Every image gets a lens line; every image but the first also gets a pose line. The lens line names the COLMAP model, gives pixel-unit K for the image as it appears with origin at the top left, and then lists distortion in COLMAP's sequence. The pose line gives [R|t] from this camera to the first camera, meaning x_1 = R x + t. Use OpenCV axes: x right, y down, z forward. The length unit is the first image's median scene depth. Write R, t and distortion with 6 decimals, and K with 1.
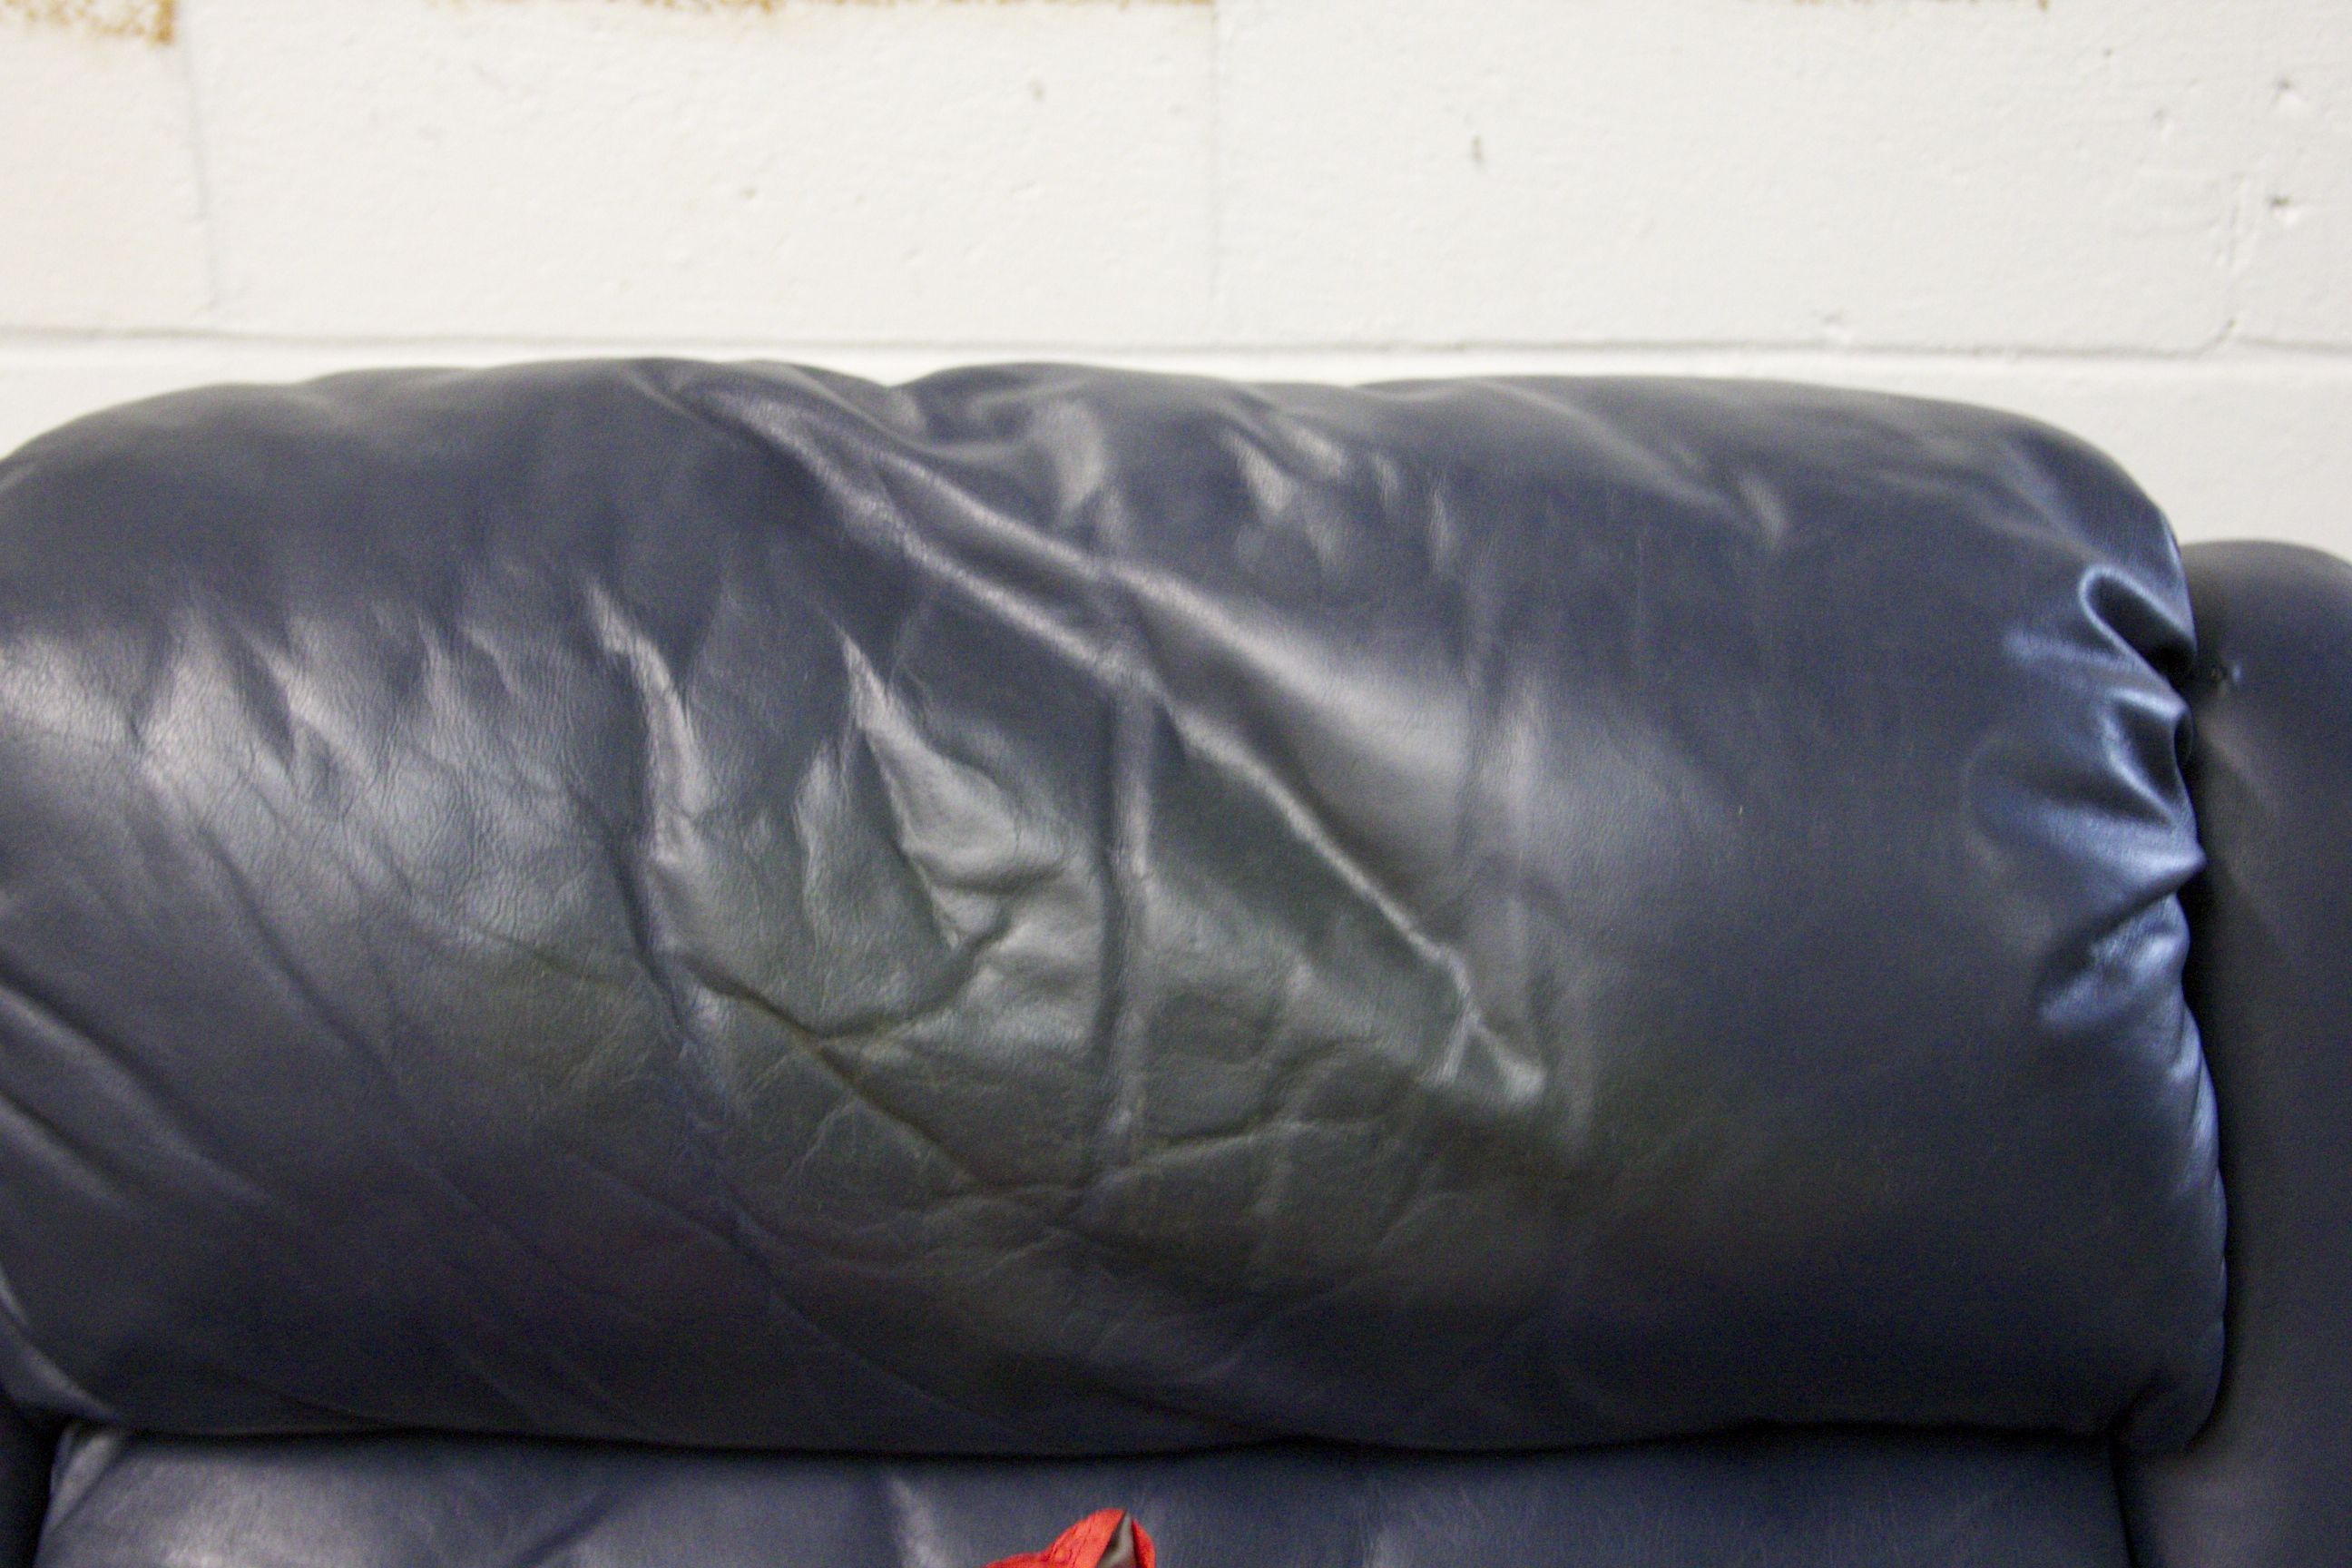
lens RADIAL K [[4233.4, 0, 1176.0], [0, 4233.4, 784.0], [0, 0, 1]] dist [0.016201, 0.022087]
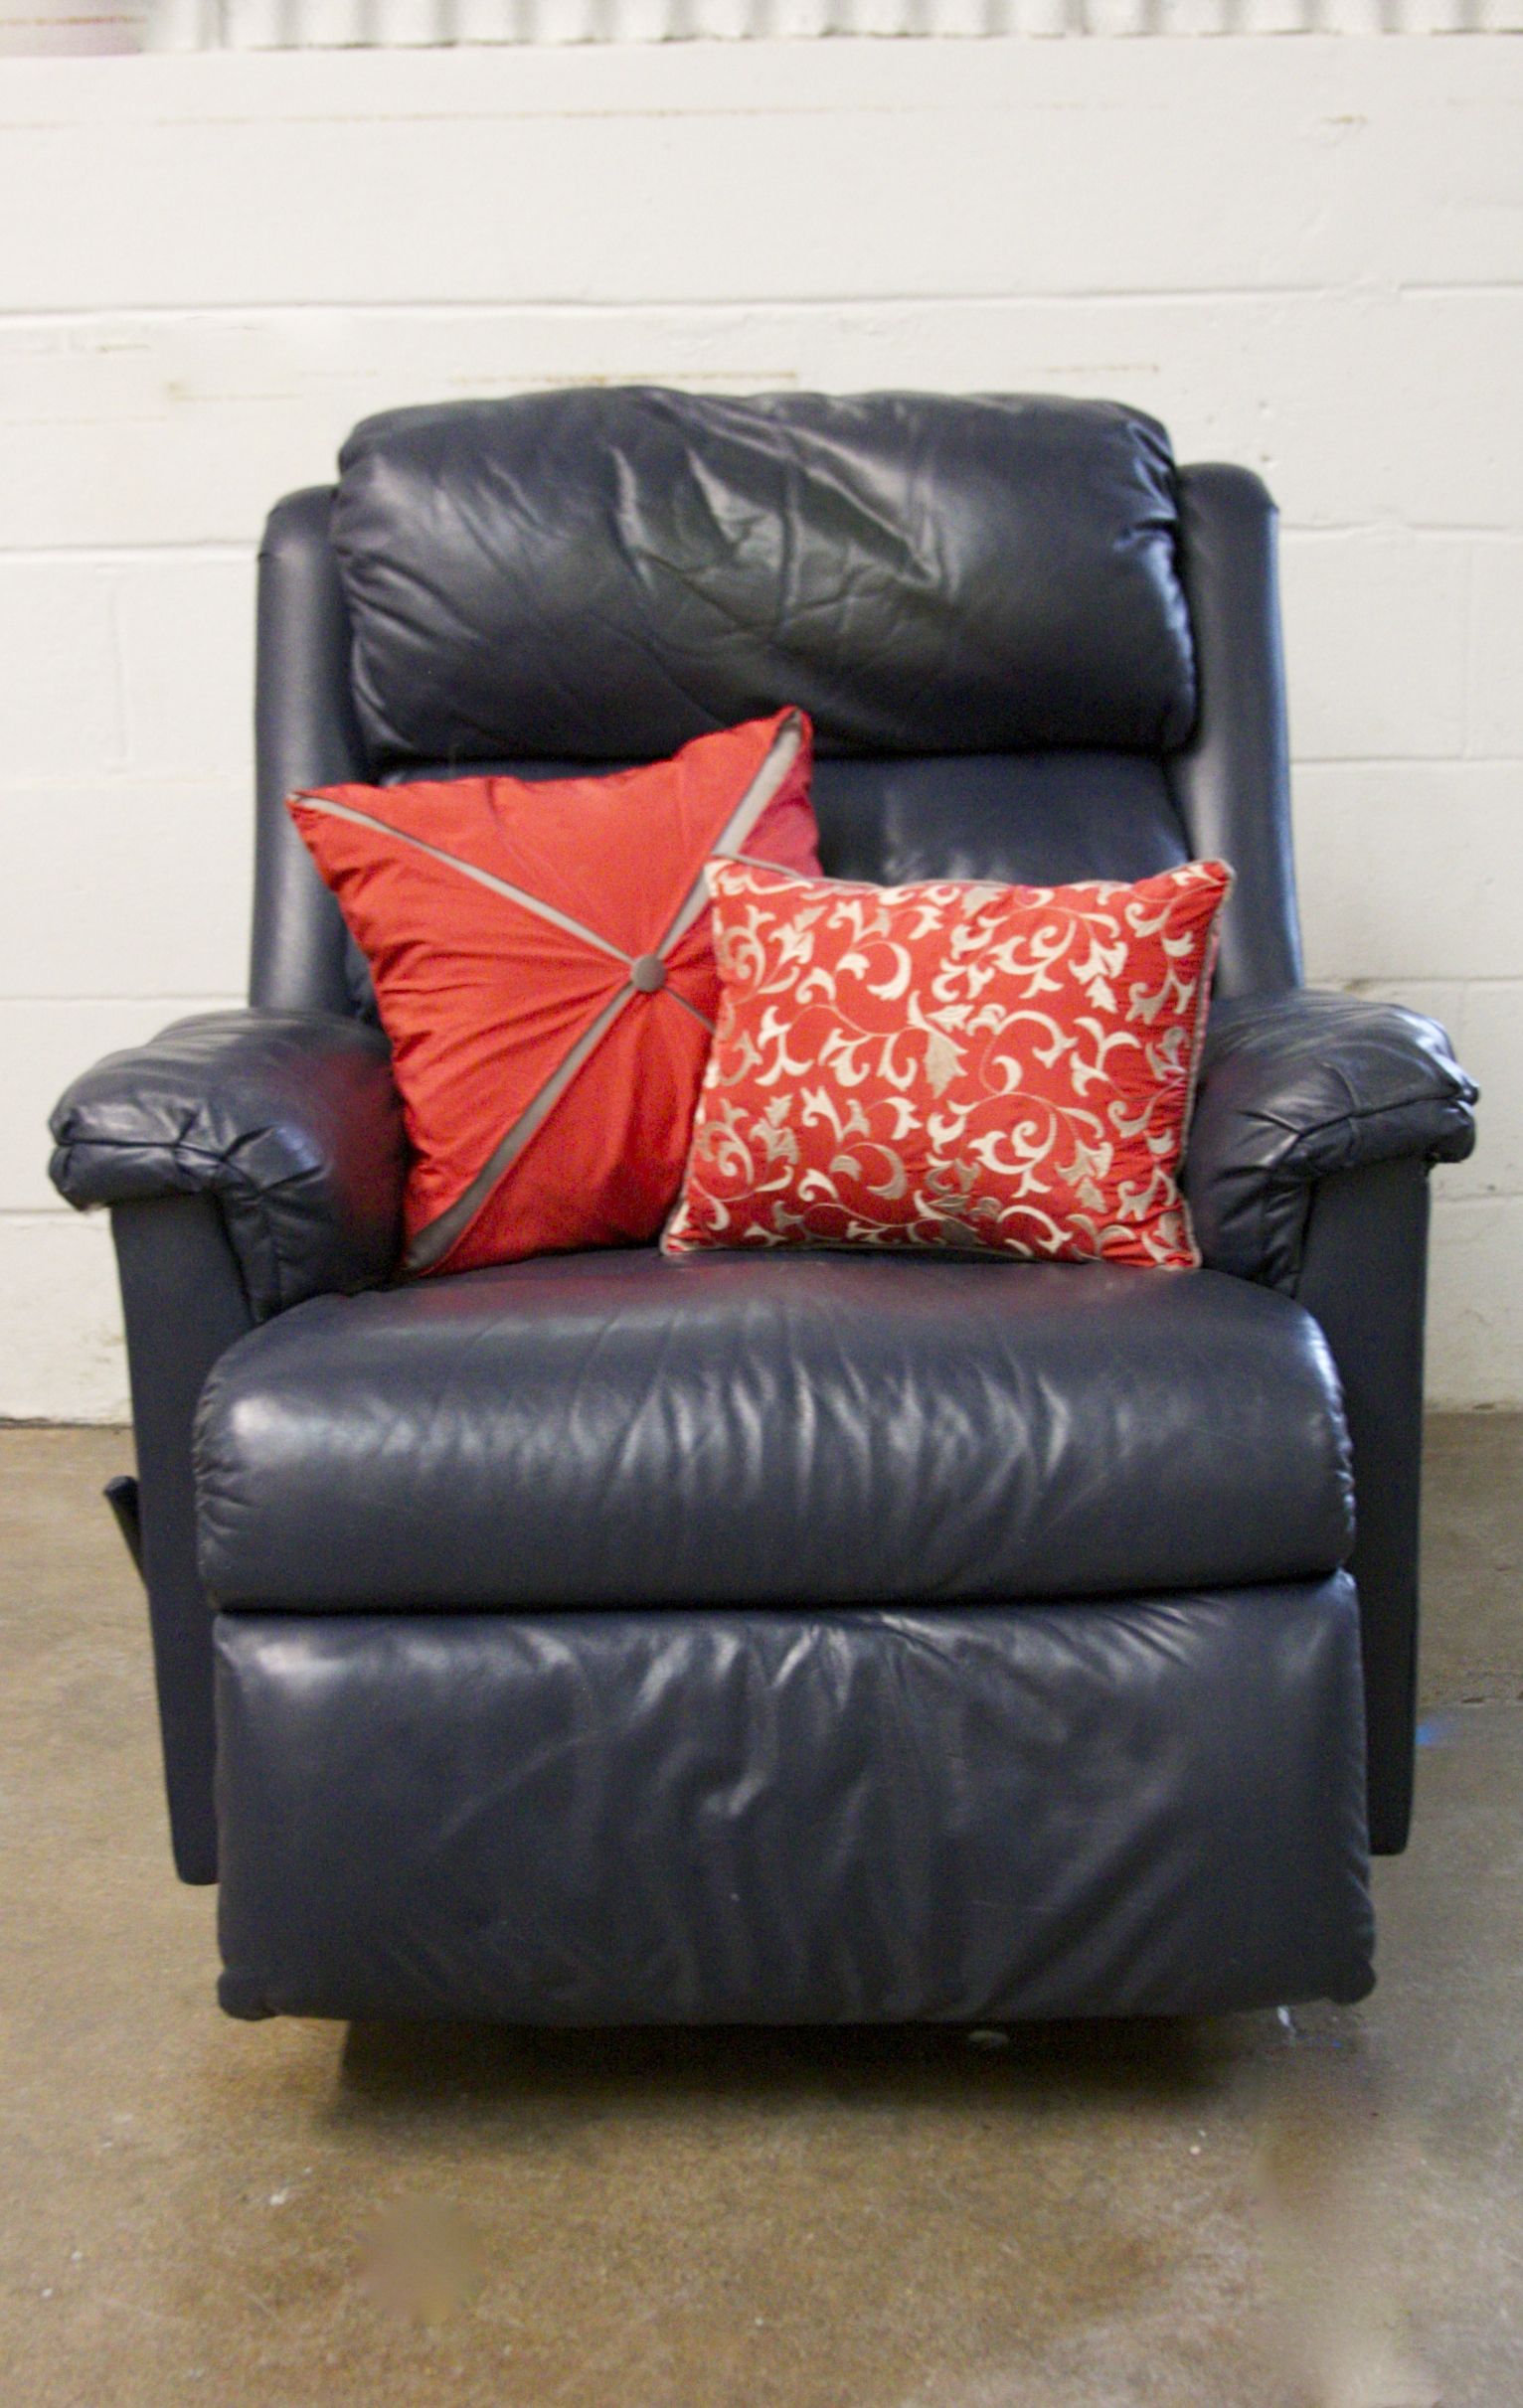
lens RADIAL K [[3971.6, 0, 751.9], [0, 3971.6, 1198.7], [0, 0, 1]] dist [-0.070580, -0.026357]
pose [[0.999572, -0.014170, 0.025591, -0.109872], [0.018595, 0.983131, -0.181956, 0.932931], [-0.022581, 0.182354, 0.982974, -1.479739]]
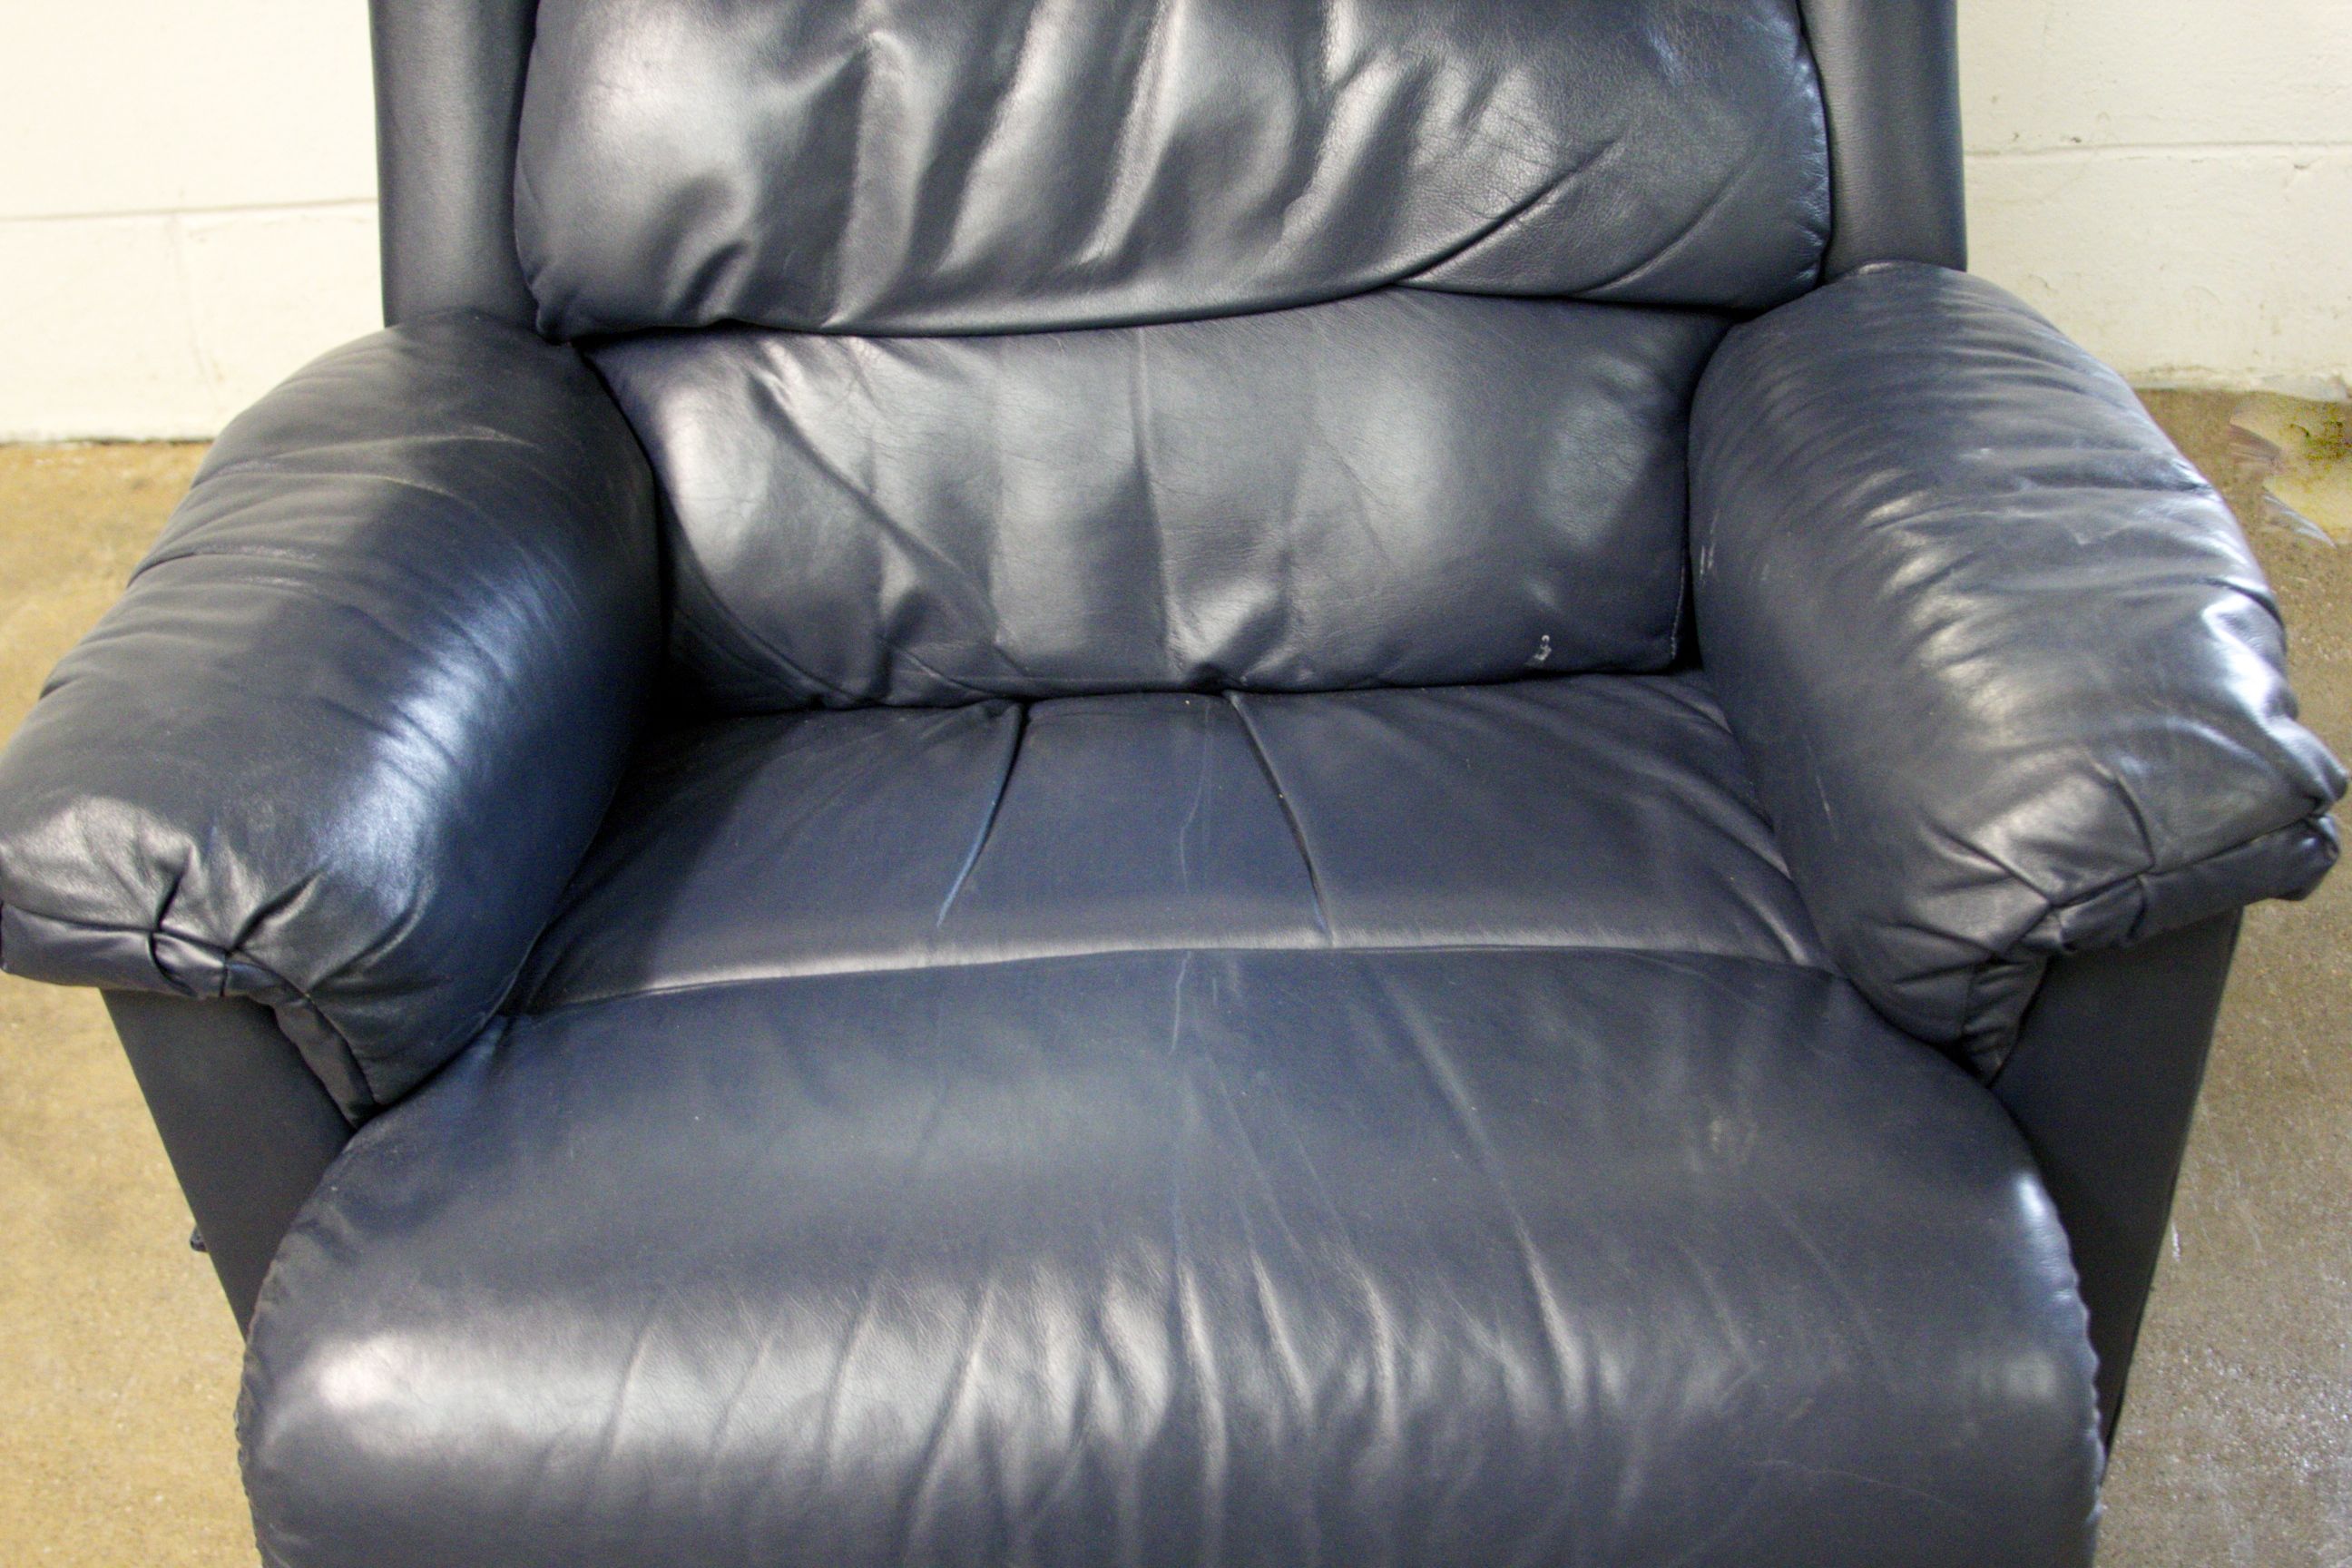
lens RADIAL K [[2960.7, 0, 1176.0], [0, 2960.7, 784.0], [0, 0, 1]] dist [-0.171298, 0.104823]
pose [[0.999008, -0.044531, -0.000250, -0.031058], [0.042952, 0.962067, 0.269411, 0.204790], [-0.011756, -0.269155, 0.963025, -0.230711]]
